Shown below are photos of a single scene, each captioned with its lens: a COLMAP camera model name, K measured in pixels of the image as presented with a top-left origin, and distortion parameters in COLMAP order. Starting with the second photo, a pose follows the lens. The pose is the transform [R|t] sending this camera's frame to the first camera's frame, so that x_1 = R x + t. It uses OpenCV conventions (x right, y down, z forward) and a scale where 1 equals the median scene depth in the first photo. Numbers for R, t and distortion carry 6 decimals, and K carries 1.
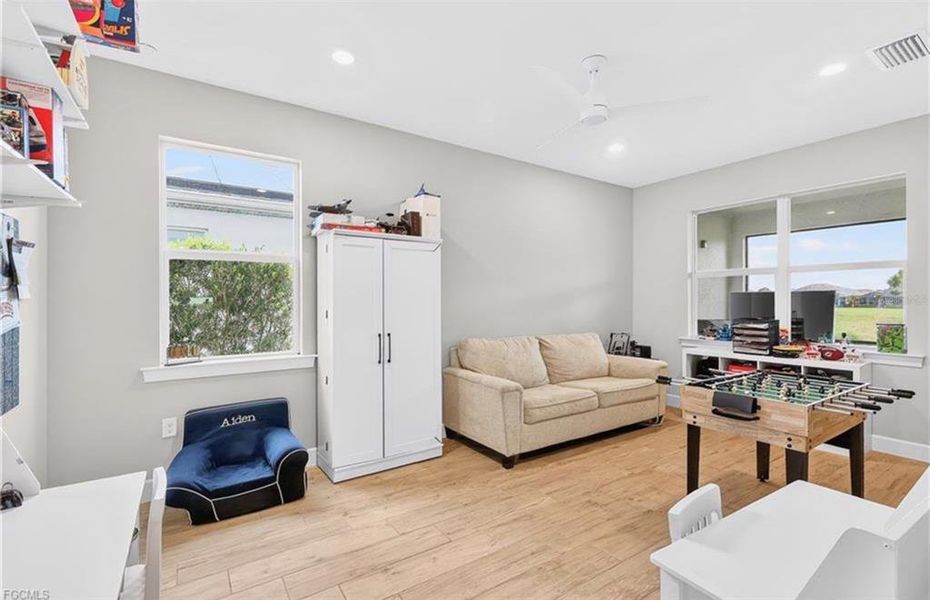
lens RADIAL K [[417.5, 0, 465.0], [0, 417.5, 300.0], [0, 0, 1]] dist [-0.000118, -0.000019]
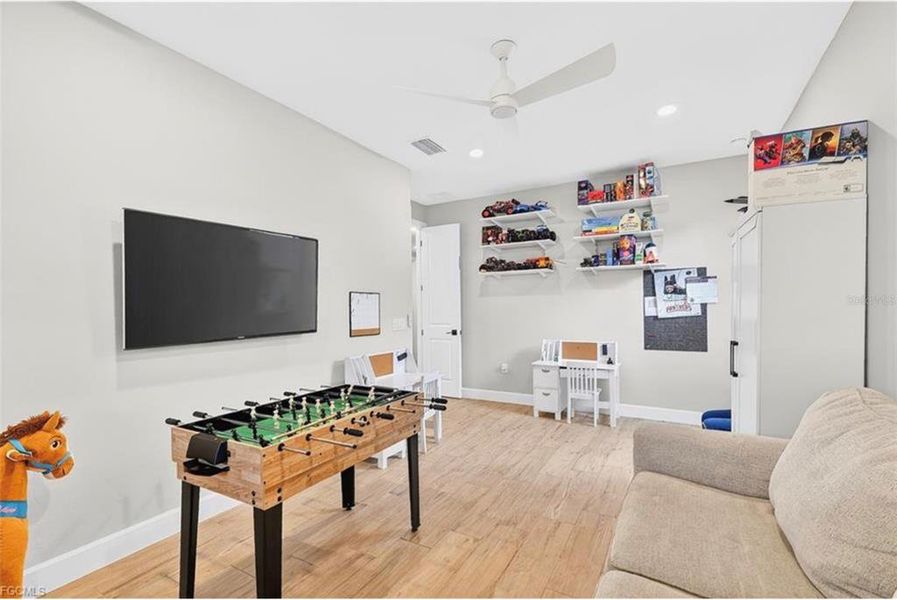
lens RADIAL K [[388.4, 0, 448.5], [0, 388.4, 300.0], [0, 0, 1]] dist [0.000102, 0.000076]
pose [[-0.886341, -0.000833, -0.463031, 0.874064], [0.003081, 0.999966, -0.007698, -0.000170], [0.463022, -0.008249, -0.886308, 1.804187]]
